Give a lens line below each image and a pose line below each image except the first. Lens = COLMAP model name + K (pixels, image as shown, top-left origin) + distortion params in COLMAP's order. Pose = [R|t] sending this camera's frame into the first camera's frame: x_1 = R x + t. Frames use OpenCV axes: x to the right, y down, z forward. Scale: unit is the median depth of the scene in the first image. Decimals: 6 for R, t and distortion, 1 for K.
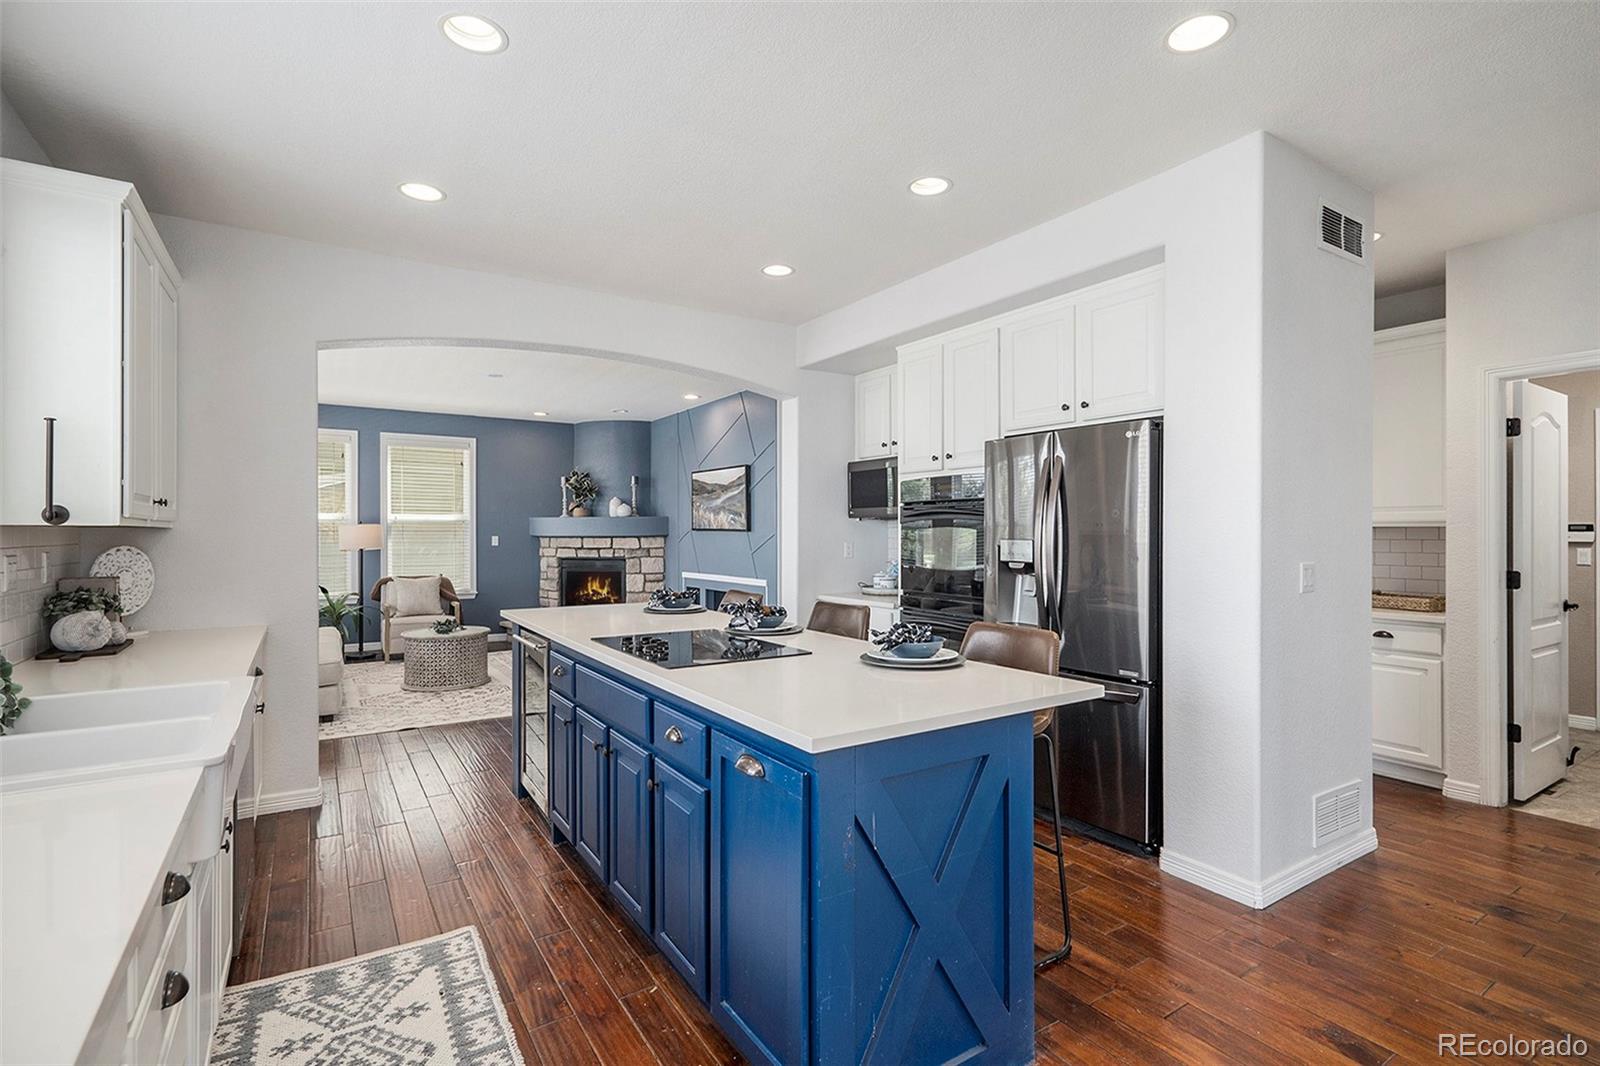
lens RADIAL K [[747.9, 0, 803.8], [0, 747.9, 531.6], [0, 0, 1]] dist [0.002319, -0.000446]
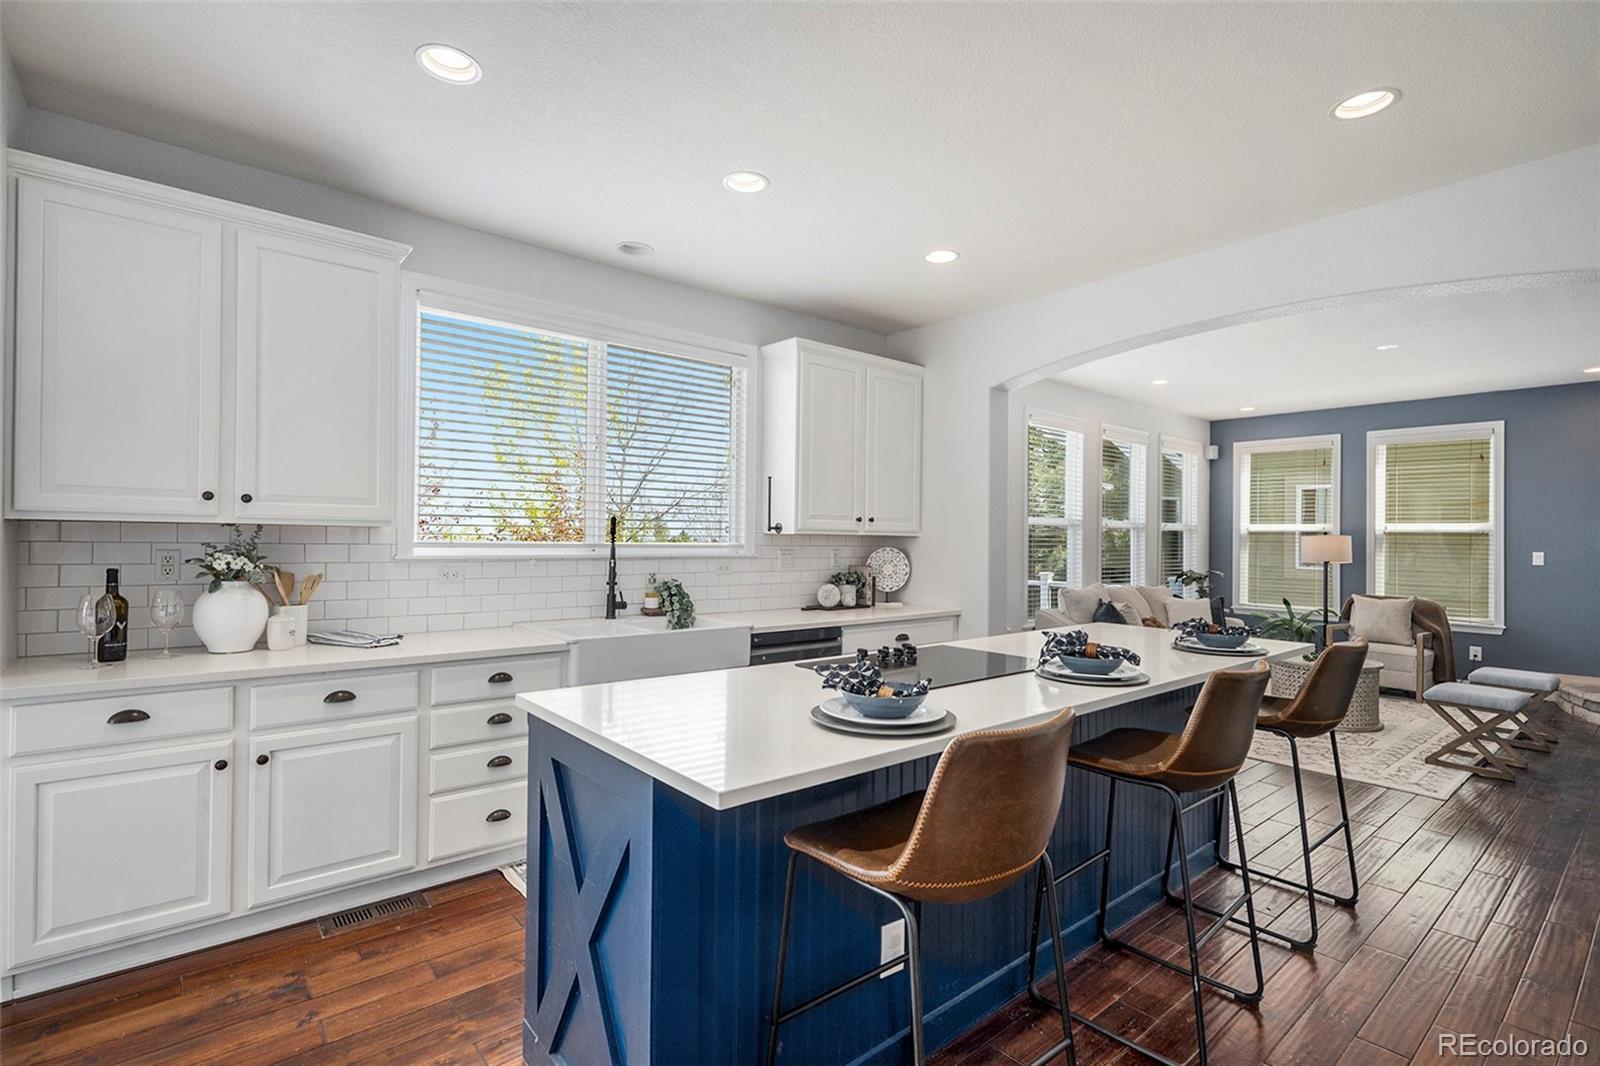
lens RADIAL K [[747.9, 0, 799.2], [0, 747.9, 533.8], [0, 0, 1]] dist [0.002319, -0.000446]
pose [[0.112679, -0.005349, -0.993617, 0.224568], [-0.010016, 0.999929, -0.006519, 0.000423], [0.993581, 0.010687, 0.112618, 0.221202]]
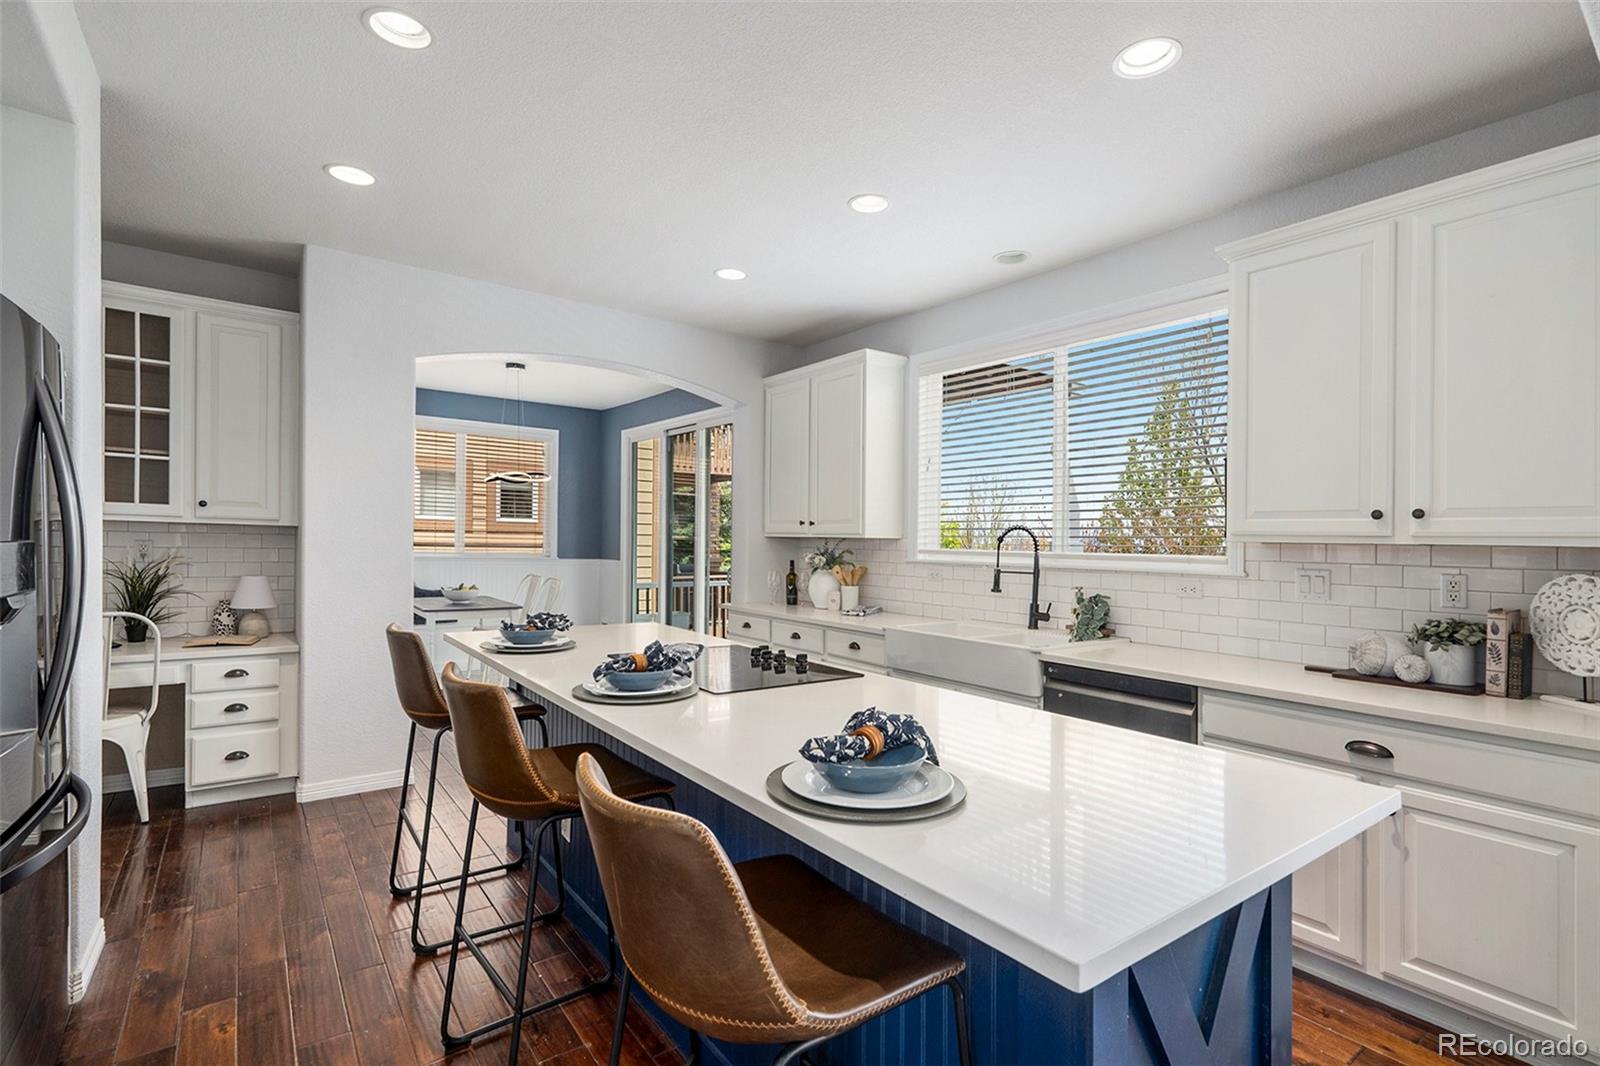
lens RADIAL K [[747.9, 0, 794.8], [0, 747.9, 544.1], [0, 0, 1]] dist [0.002319, -0.000446]
pose [[-0.998144, -0.015854, -0.058797, -0.051019], [-0.016107, 0.999863, 0.003833, -0.000256], [0.058728, 0.004773, -0.998263, 0.573634]]
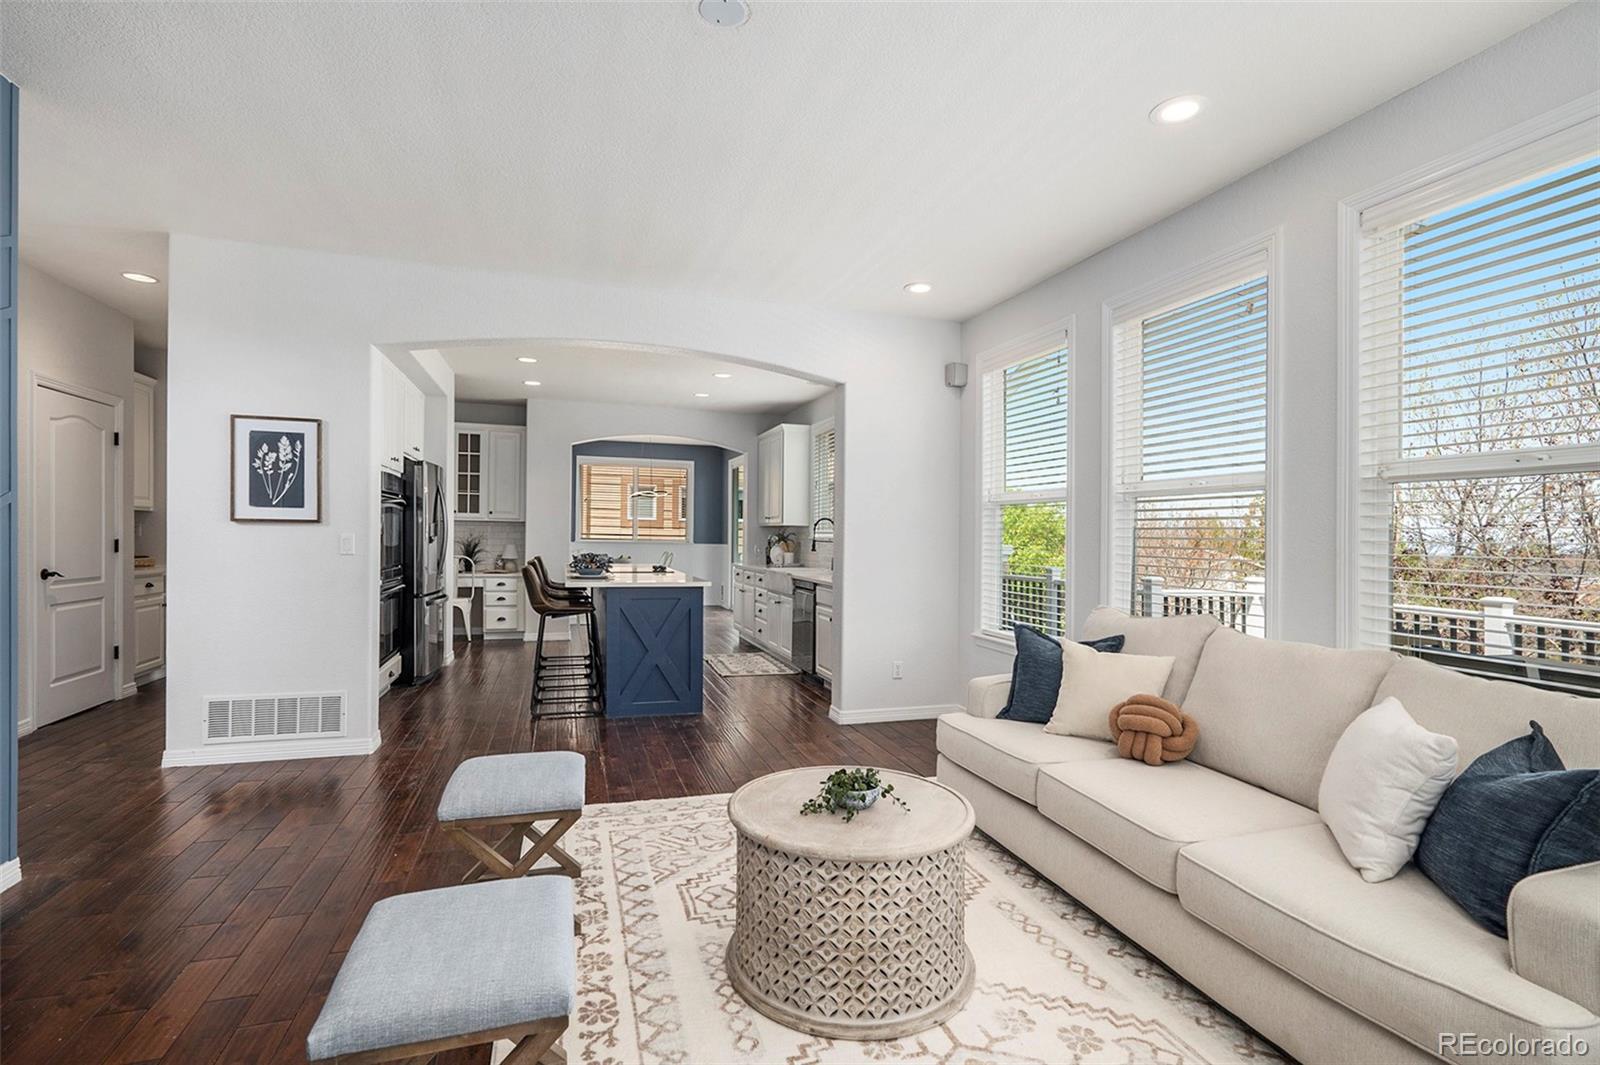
lens RADIAL K [[747.9, 0, 789.3], [0, 747.9, 532.9], [0, 0, 1]] dist [0.002319, -0.000446]
pose [[-0.959224, -0.009567, 0.282484, -0.397344], [-0.011675, 0.999915, -0.005782, 0.011500], [-0.282405, -0.008844, -0.959254, 0.966445]]
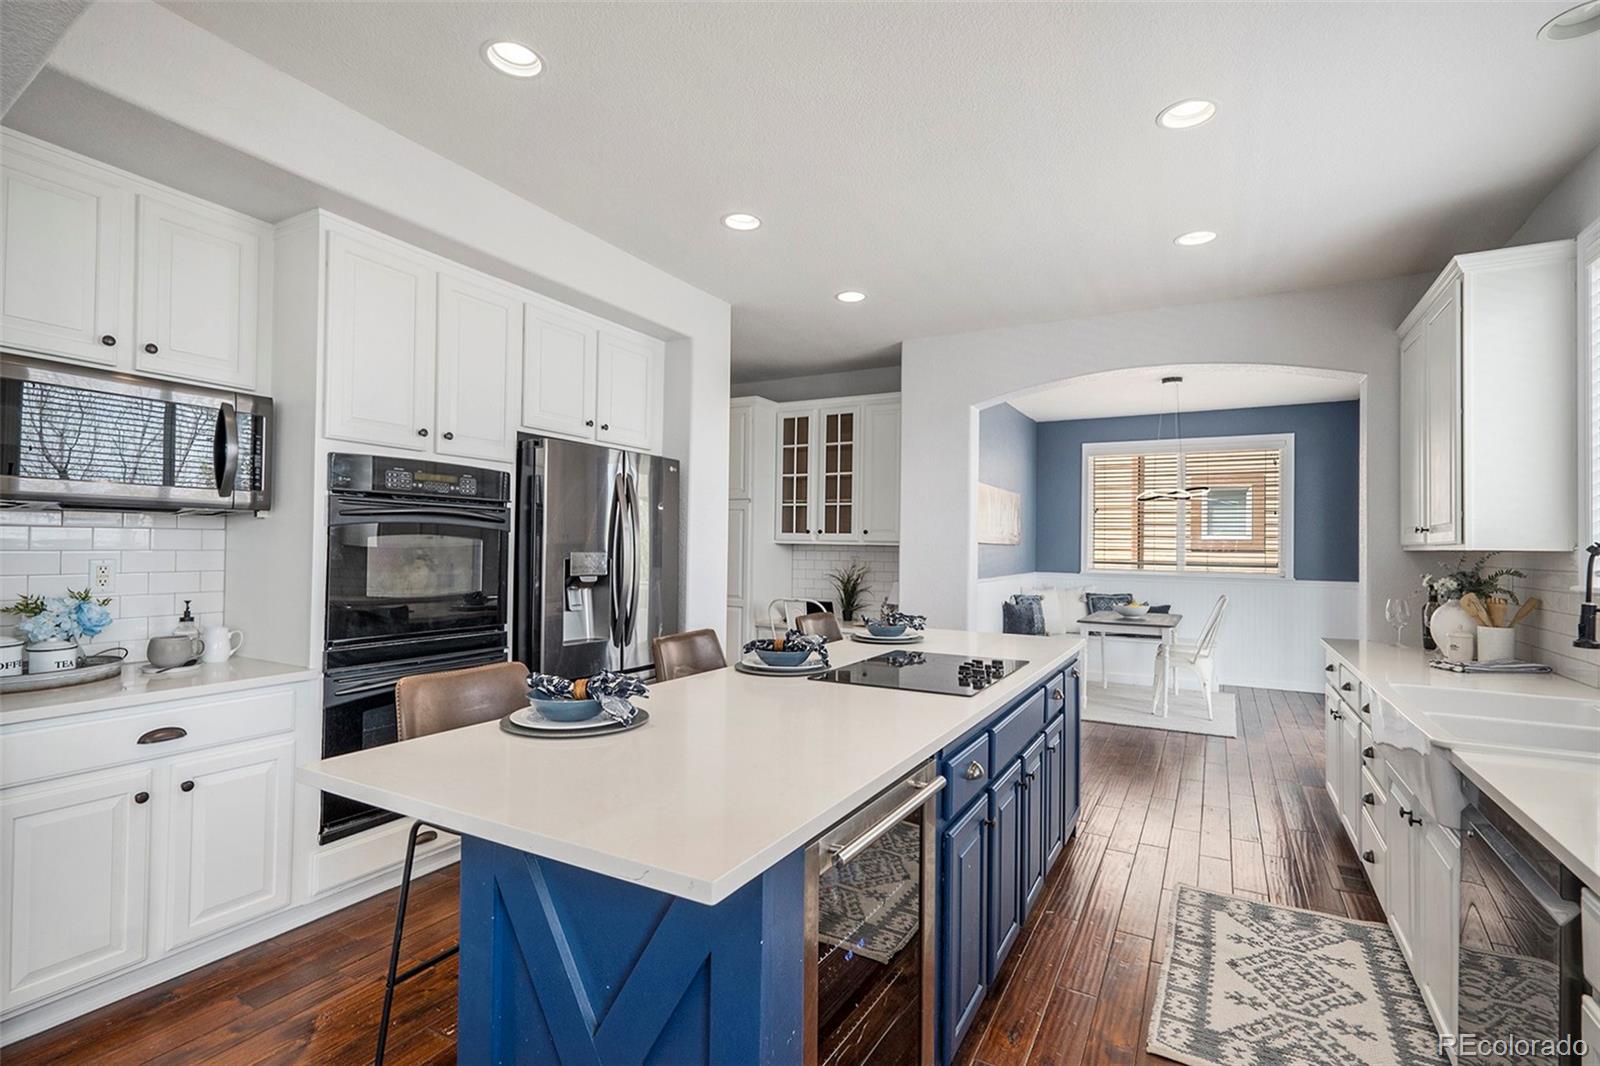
lens RADIAL K [[747.9, 0, 800.1], [0, 747.9, 542.9], [0, 0, 1]] dist [0.002319, -0.000446]
pose [[-0.461095, 0.004021, 0.887342, -0.279343], [-0.011763, 0.999874, -0.010643, 0.000429], [-0.887273, -0.015345, -0.460989, 0.473385]]
